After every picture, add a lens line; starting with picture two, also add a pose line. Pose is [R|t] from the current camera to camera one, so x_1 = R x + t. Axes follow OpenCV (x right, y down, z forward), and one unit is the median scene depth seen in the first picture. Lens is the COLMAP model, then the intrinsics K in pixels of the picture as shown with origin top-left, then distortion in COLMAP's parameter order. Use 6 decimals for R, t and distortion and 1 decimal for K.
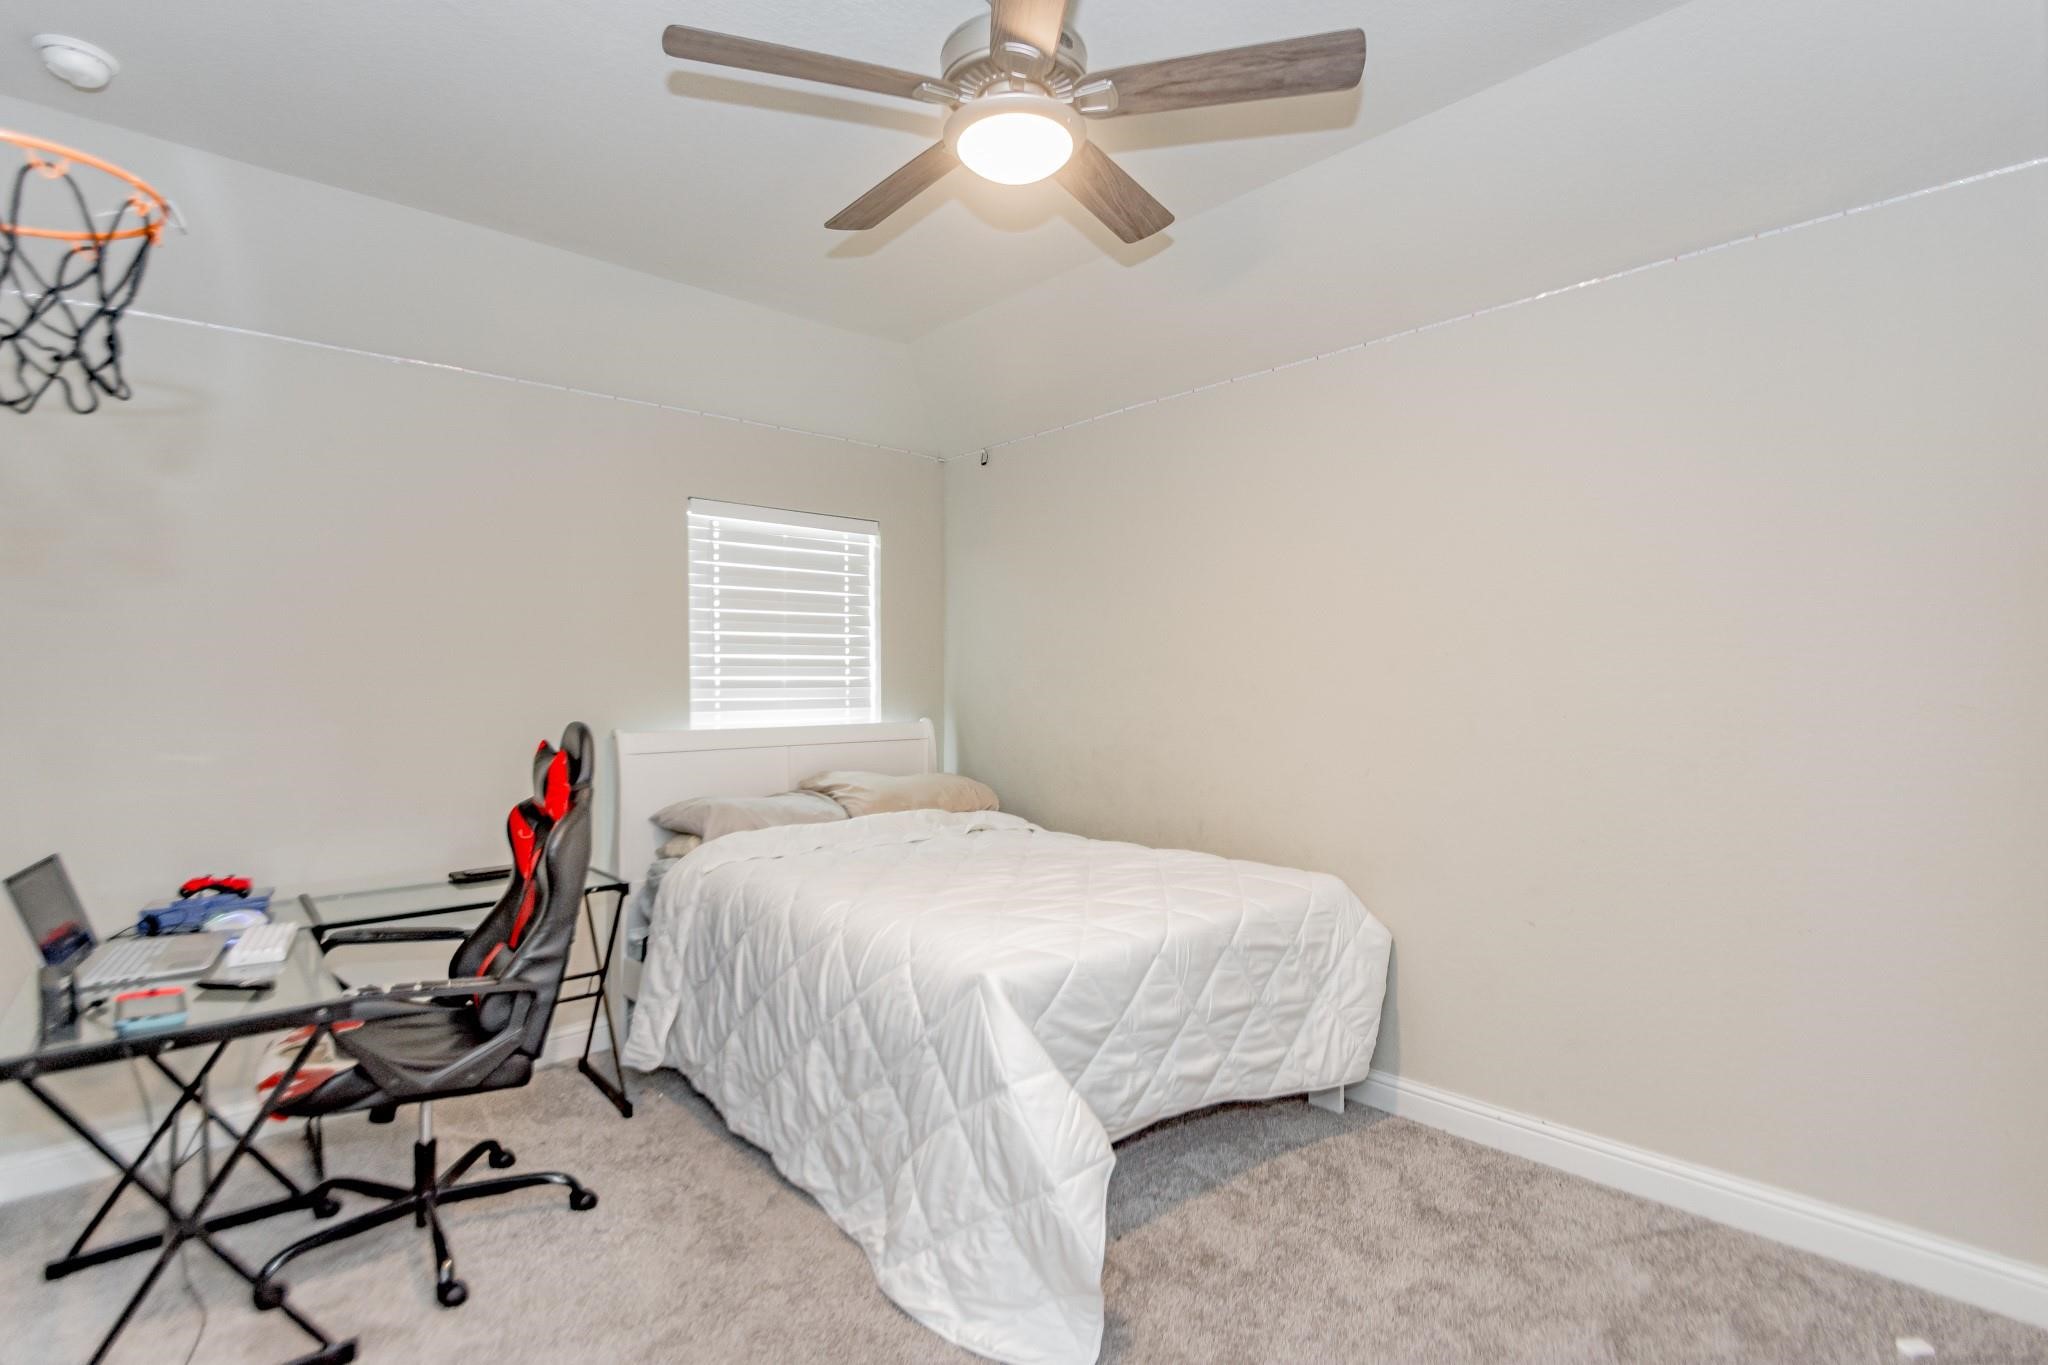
lens RADIAL K [[1001.2, 0, 1020.8], [0, 1001.2, 678.2], [0, 0, 1]] dist [-0.000330, 0.000196]
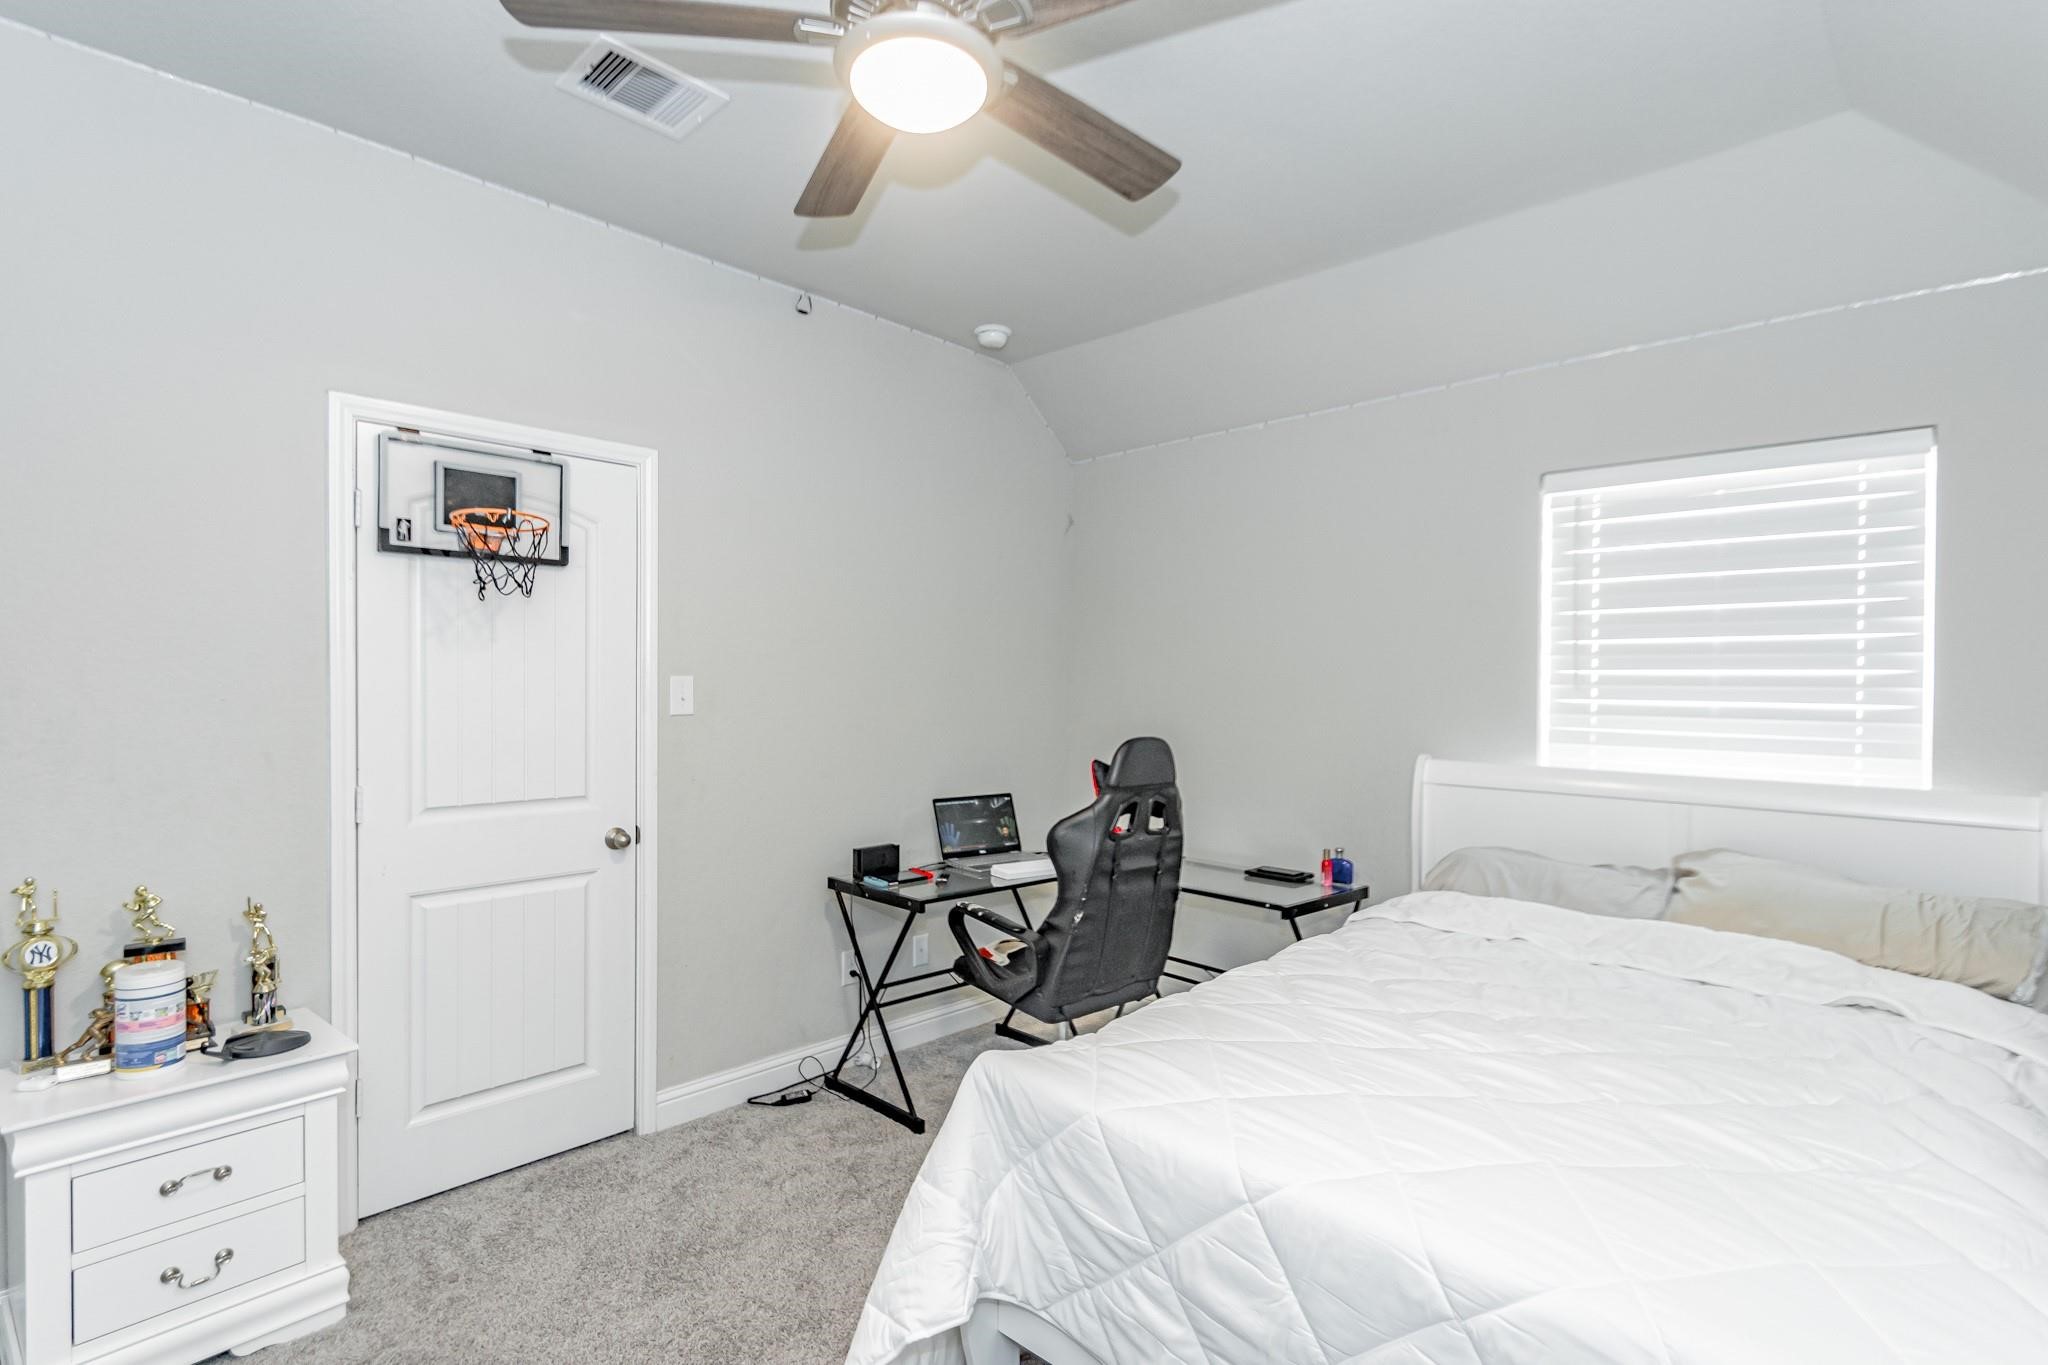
lens RADIAL K [[1001.2, 0, 1022.1], [0, 1001.2, 683.9], [0, 0, 1]] dist [-0.000330, 0.000196]
pose [[0.041858, 0.015491, -0.999003, 0.398450], [-0.000309, 0.999880, 0.015492, -0.022846], [0.999124, -0.000339, 0.041858, 0.482140]]
